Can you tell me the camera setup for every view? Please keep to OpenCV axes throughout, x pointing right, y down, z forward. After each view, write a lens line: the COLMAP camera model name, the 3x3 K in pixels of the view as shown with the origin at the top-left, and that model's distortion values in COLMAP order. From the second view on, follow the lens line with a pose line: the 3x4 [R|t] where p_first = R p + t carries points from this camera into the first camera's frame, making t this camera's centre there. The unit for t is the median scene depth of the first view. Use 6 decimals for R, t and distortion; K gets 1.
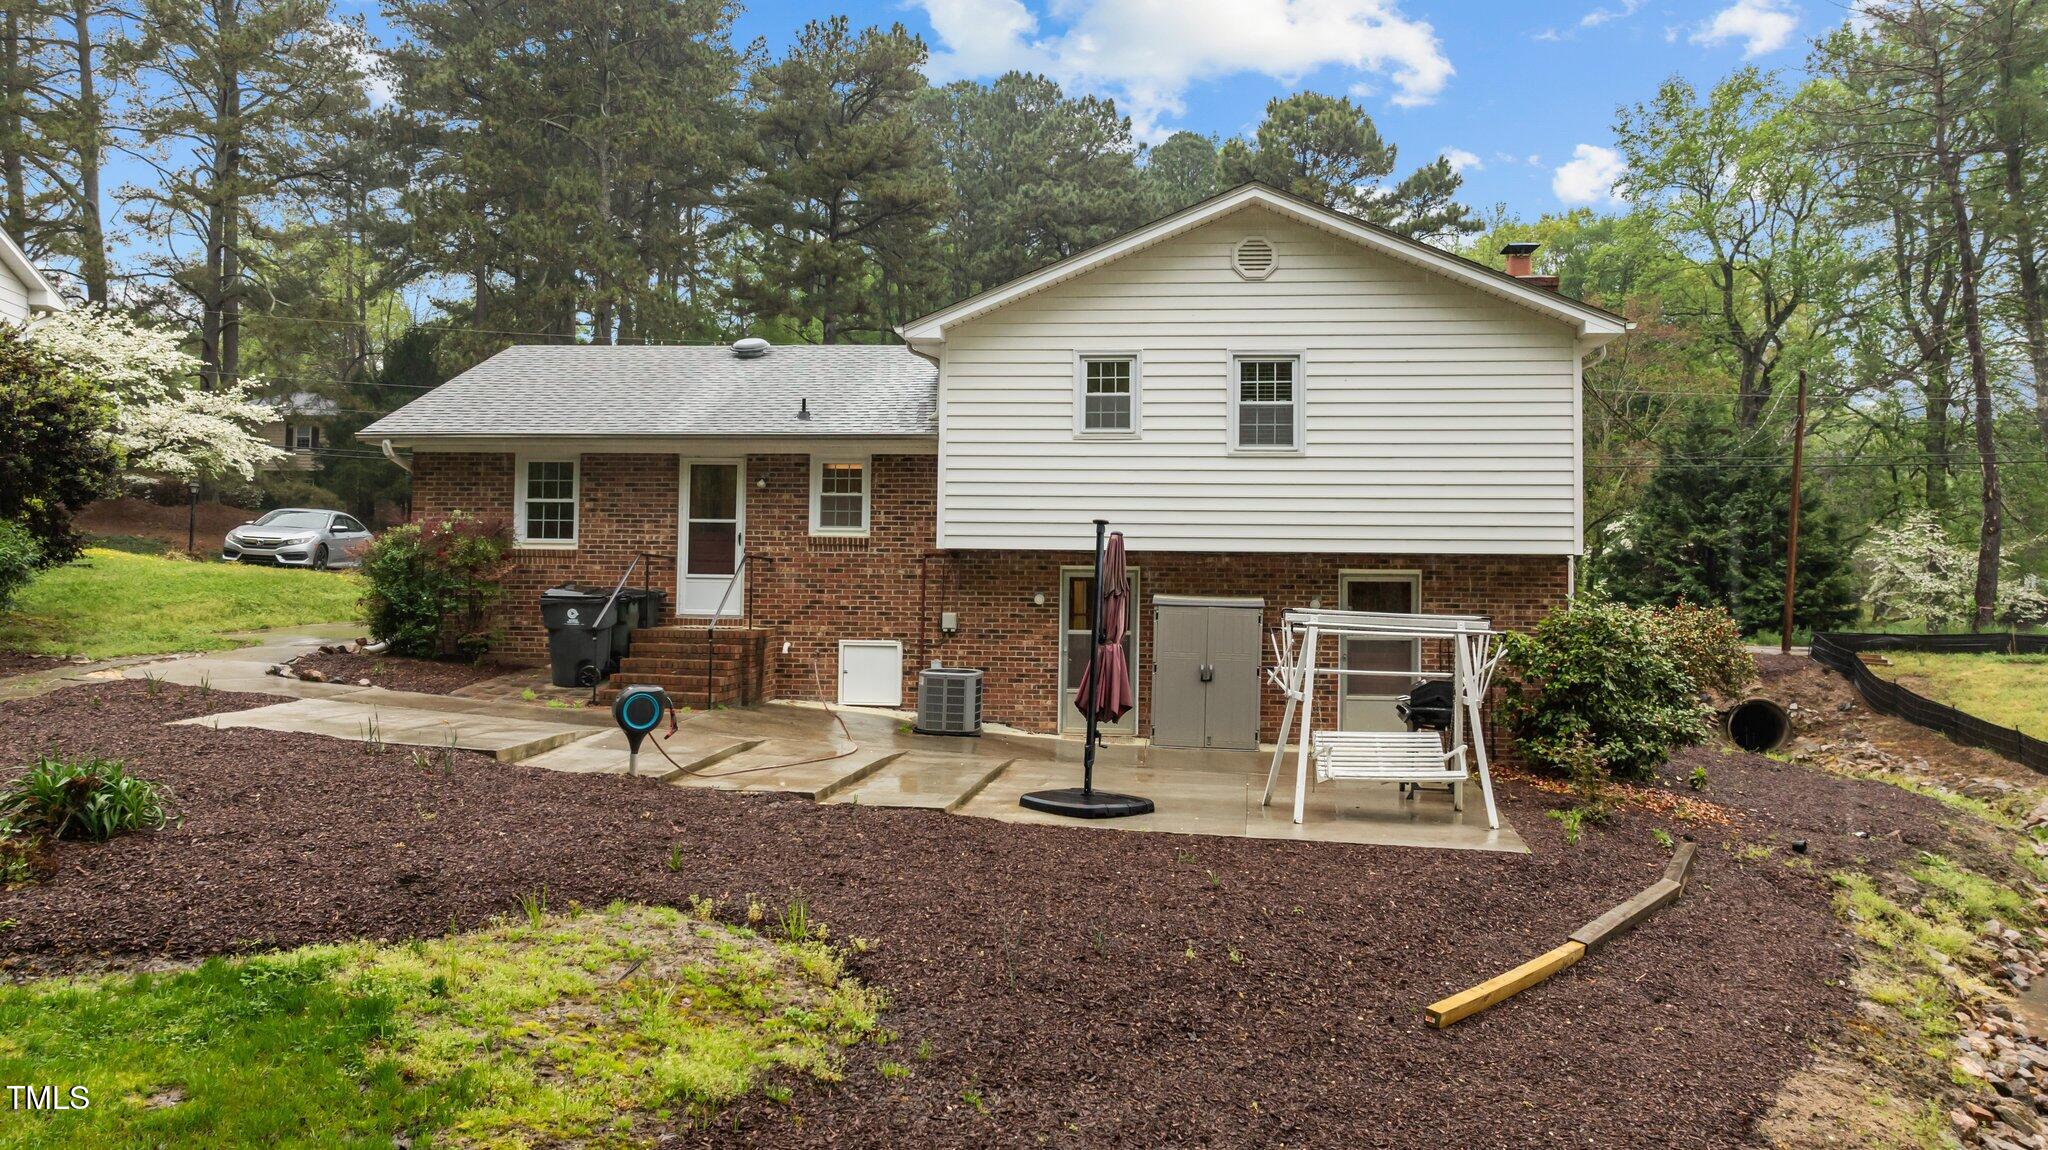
lens RADIAL K [[1413.9, 0, 1025.0], [0, 1413.9, 562.8], [0, 0, 1]] dist [-0.011609, -0.000383]
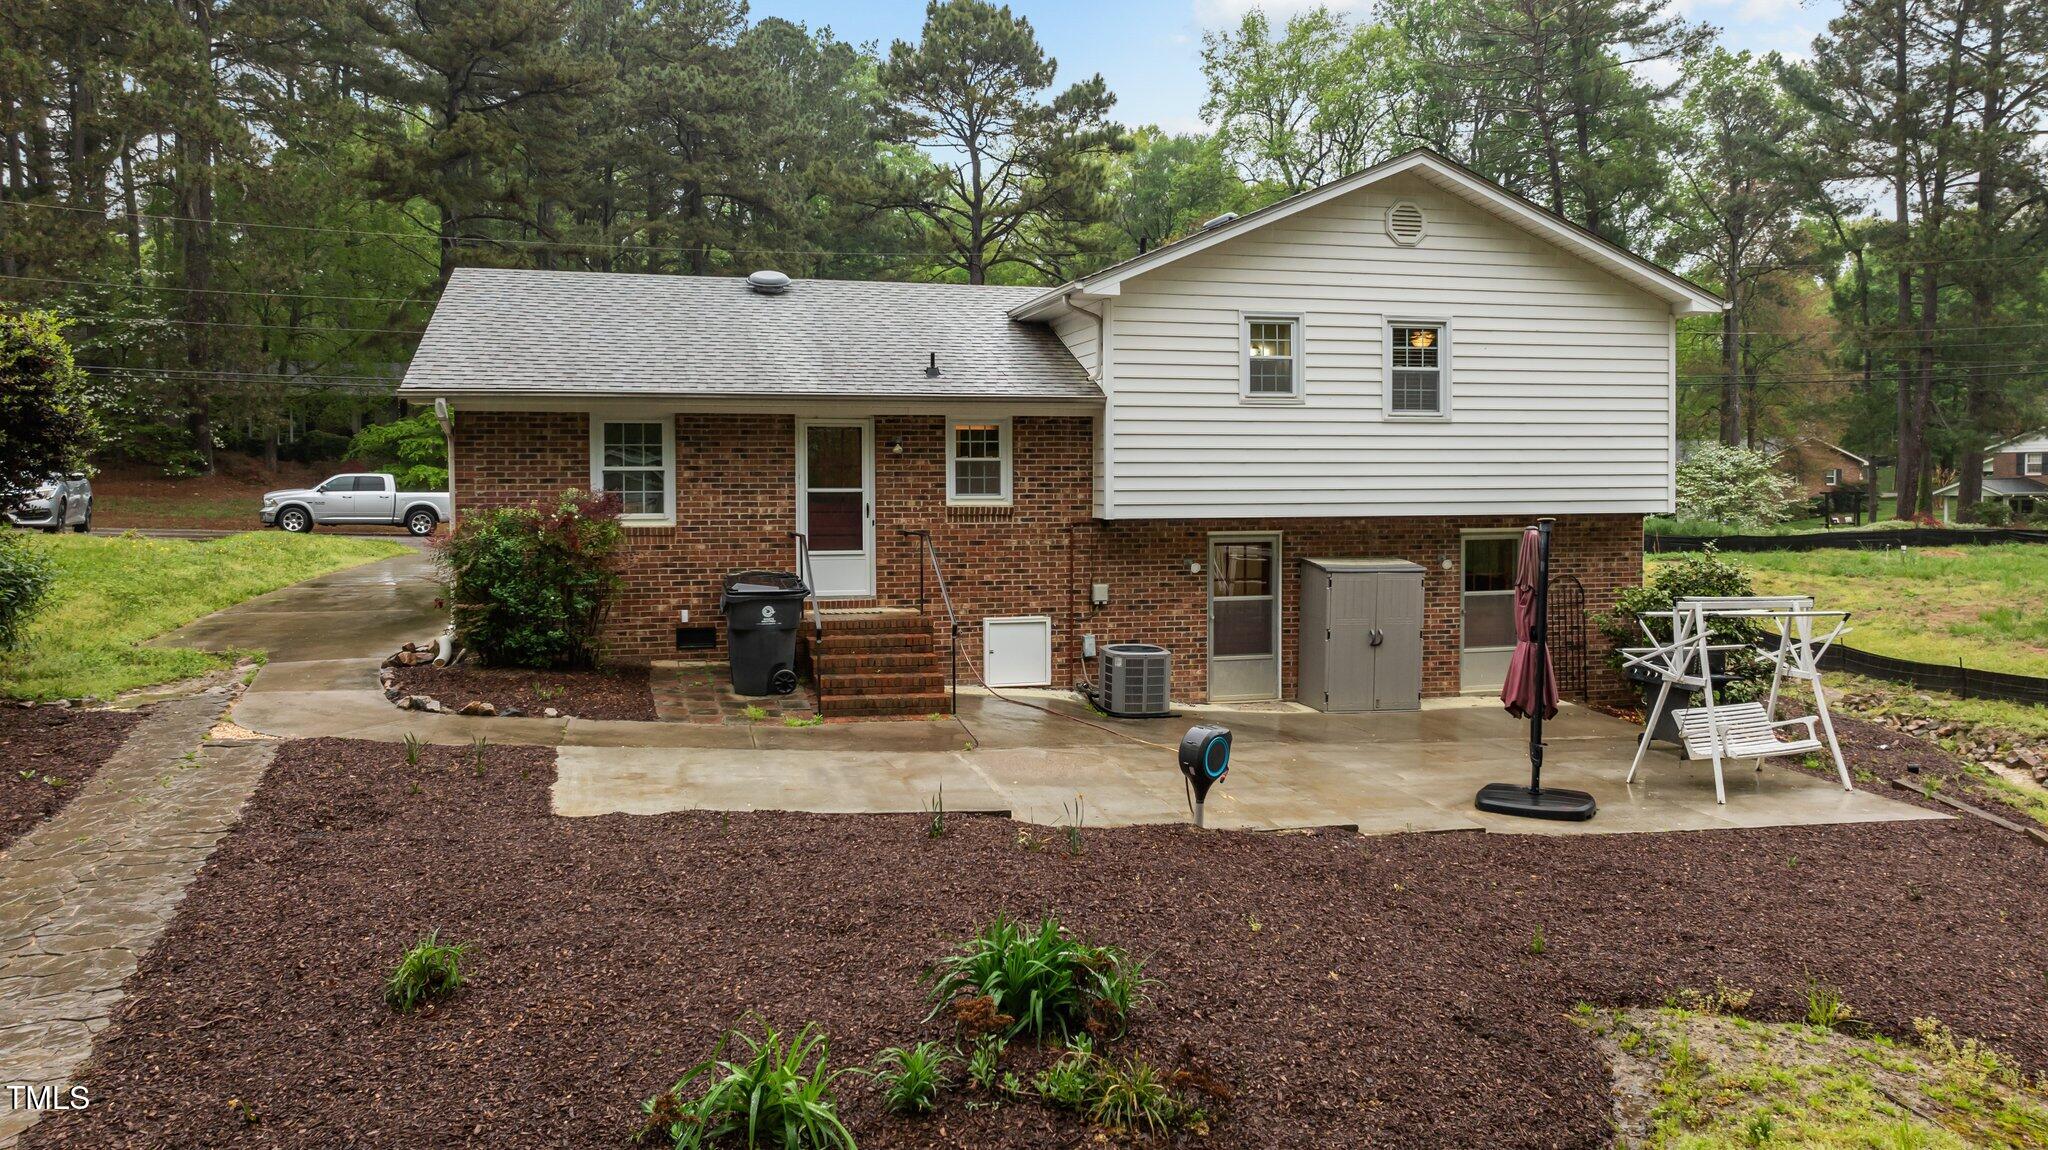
lens RADIAL K [[1417.8, 0, 1022.0], [0, 1417.8, 544.7], [0, 0, 1]] dist [-0.009633, -0.001112]
pose [[0.940138, -0.032258, 0.339263, -0.422587], [0.010772, 0.997825, 0.065025, -0.053362], [-0.340623, -0.057478, 0.938441, 0.126626]]
